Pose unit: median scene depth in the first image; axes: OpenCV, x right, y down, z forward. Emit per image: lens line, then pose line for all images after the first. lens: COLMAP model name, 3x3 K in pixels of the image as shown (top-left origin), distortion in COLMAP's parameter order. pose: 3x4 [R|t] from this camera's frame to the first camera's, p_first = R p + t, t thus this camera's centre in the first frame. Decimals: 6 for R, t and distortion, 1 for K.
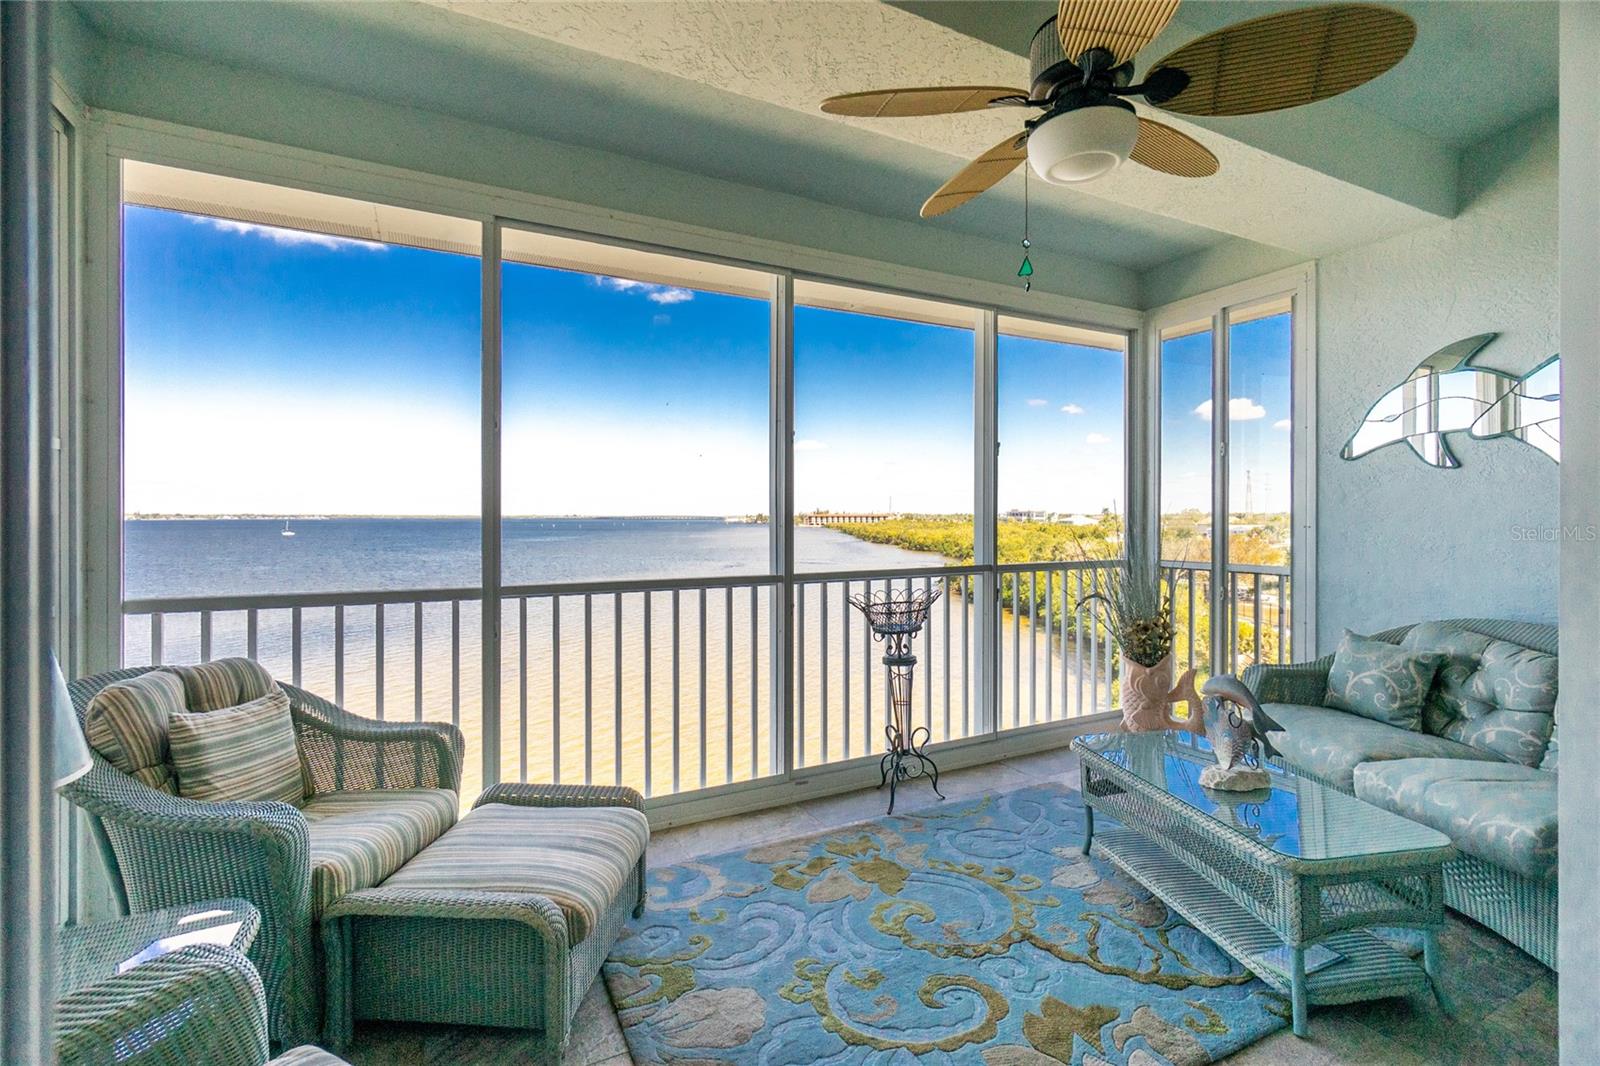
lens RADIAL K [[722.2, 0, 799.7], [0, 722.2, 520.4], [0, 0, 1]] dist [0.001116, 0.000326]
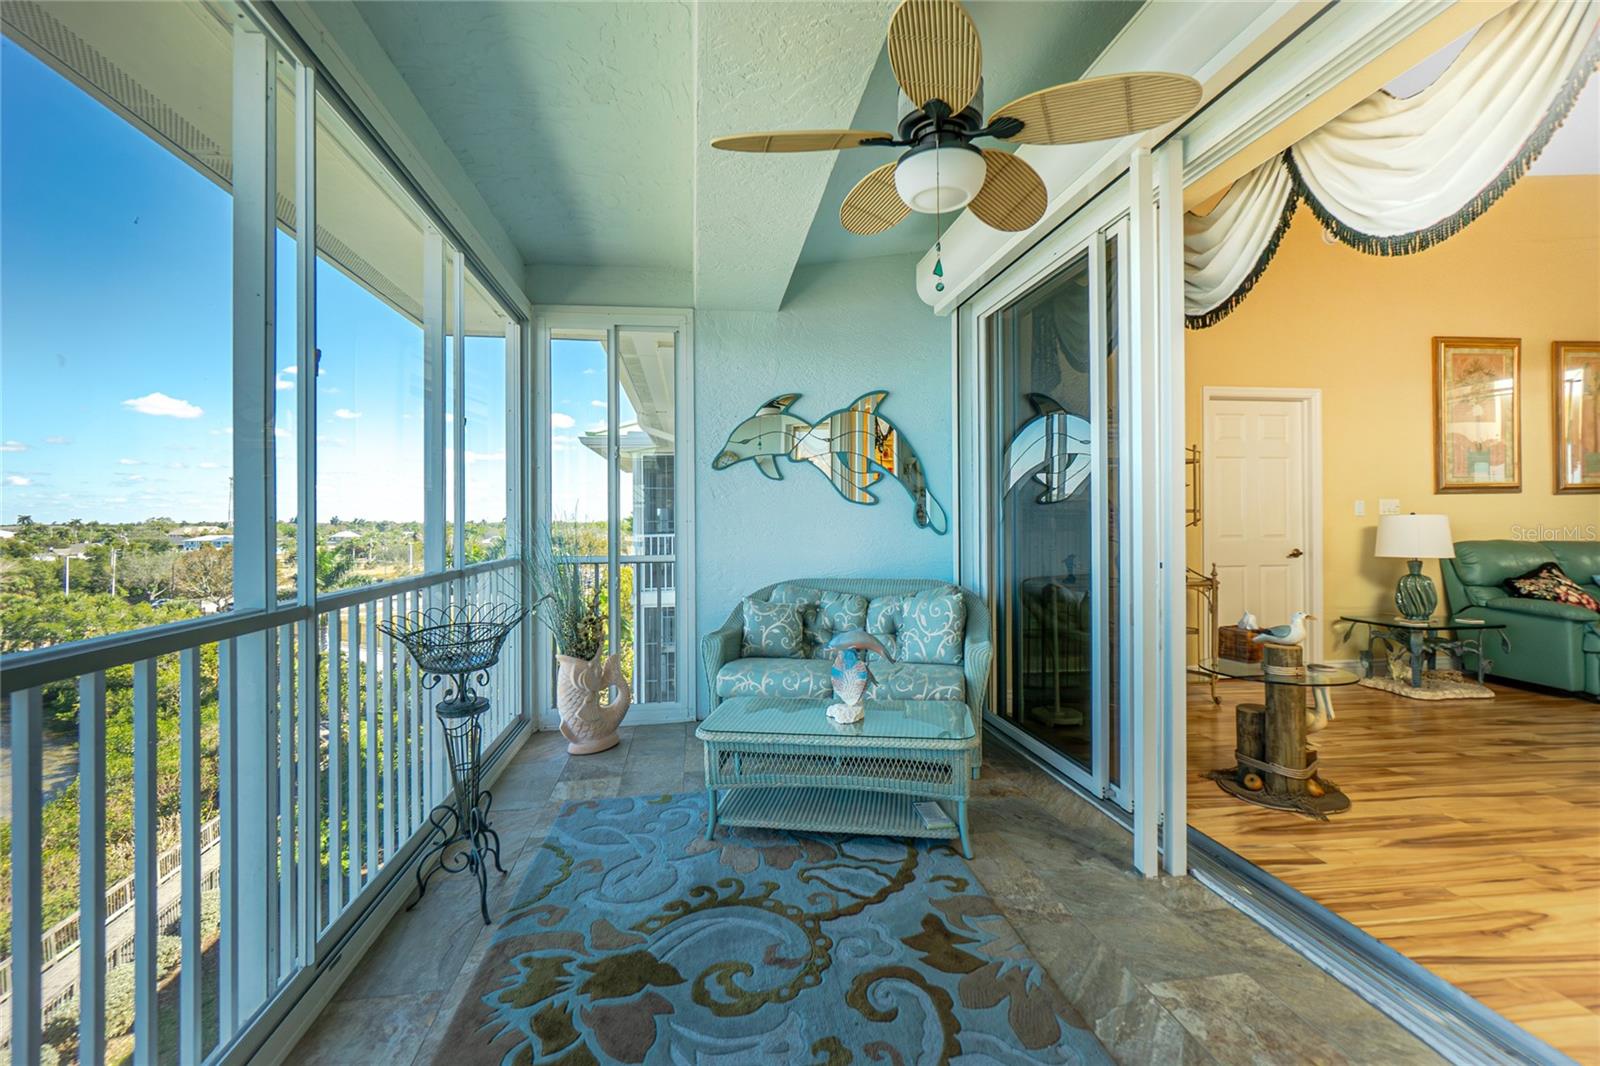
lens RADIAL K [[700.9, 0, 794.7], [0, 700.9, 528.2], [0, 0, 1]] dist [-0.000552, 0.000276]
pose [[0.320541, -0.008928, 0.947193, -0.410193], [0.010855, 0.999925, 0.005751, 0.017000], [-0.947172, 0.008438, 0.320614, 0.471989]]
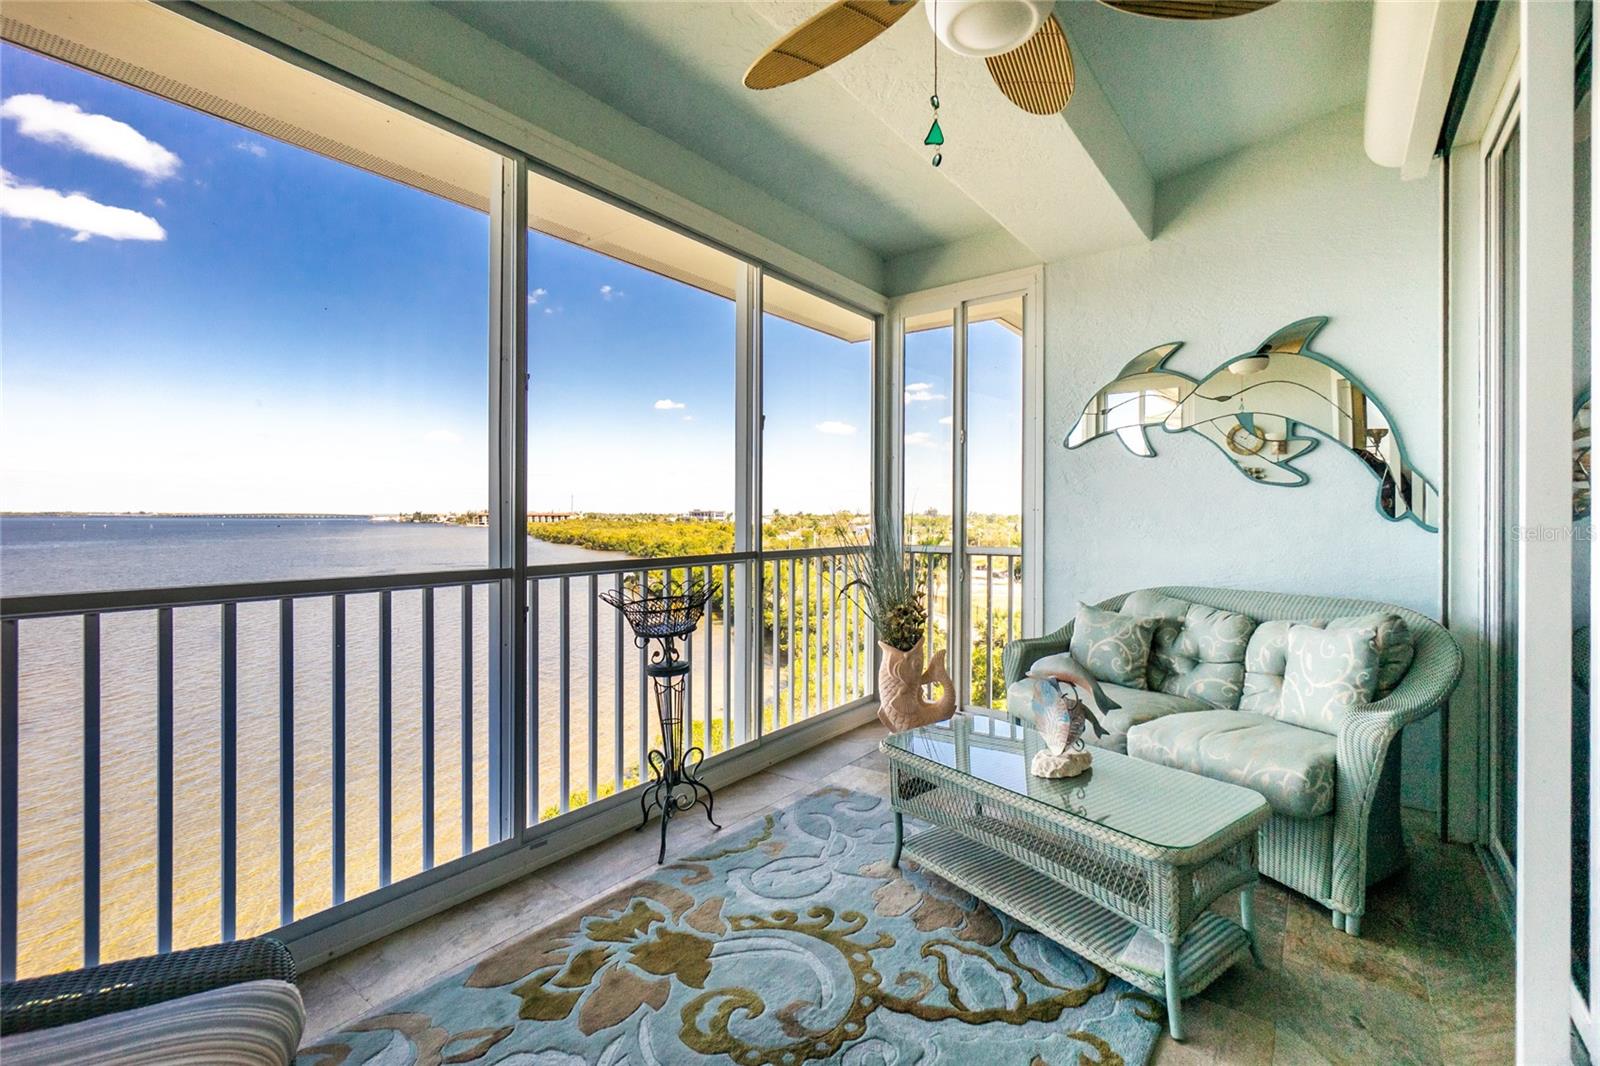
lens RADIAL K [[703.6, 0, 822.4], [0, 703.6, 521.4], [0, 0, 1]] dist [-0.000586, 0.000430]
pose [[0.892144, -0.000214, 0.451752, -0.064803], [-0.000503, 0.999999, 0.001468, 0.026894], [-0.451752, -0.001537, 0.892142, 0.217642]]
